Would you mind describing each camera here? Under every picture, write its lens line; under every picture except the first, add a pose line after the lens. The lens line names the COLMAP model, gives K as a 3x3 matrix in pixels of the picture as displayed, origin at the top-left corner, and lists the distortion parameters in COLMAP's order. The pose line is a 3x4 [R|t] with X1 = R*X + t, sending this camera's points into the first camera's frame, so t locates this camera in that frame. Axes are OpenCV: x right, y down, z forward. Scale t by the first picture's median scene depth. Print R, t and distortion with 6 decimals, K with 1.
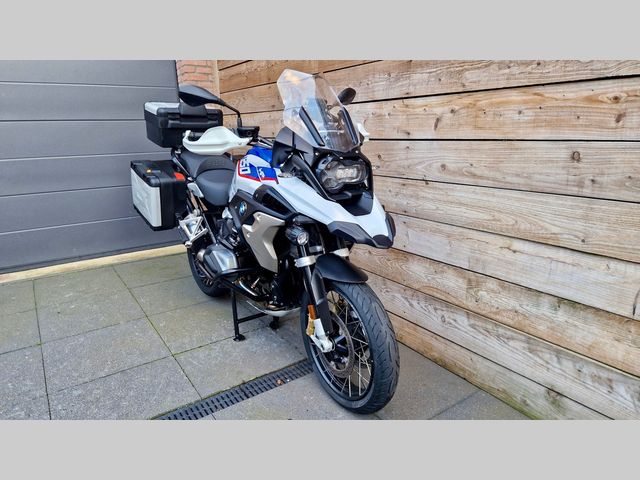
lens RADIAL K [[427.1, 0, 320.0], [0, 427.1, 240.0], [0, 0, 1]] dist [0.028747, -0.001635]
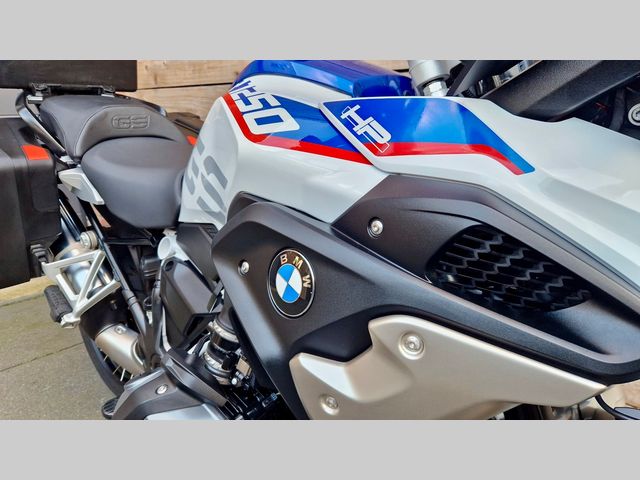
lens RADIAL K [[427.1, 0, 320.0], [0, 427.1, 240.0], [0, 0, 1]] dist [0.028747, -0.001635]
pose [[0.980415, -0.046961, 0.191264, -0.157919], [0.039345, 0.998282, 0.043426, -0.080035], [-0.192975, -0.035051, 0.980577, 0.586482]]
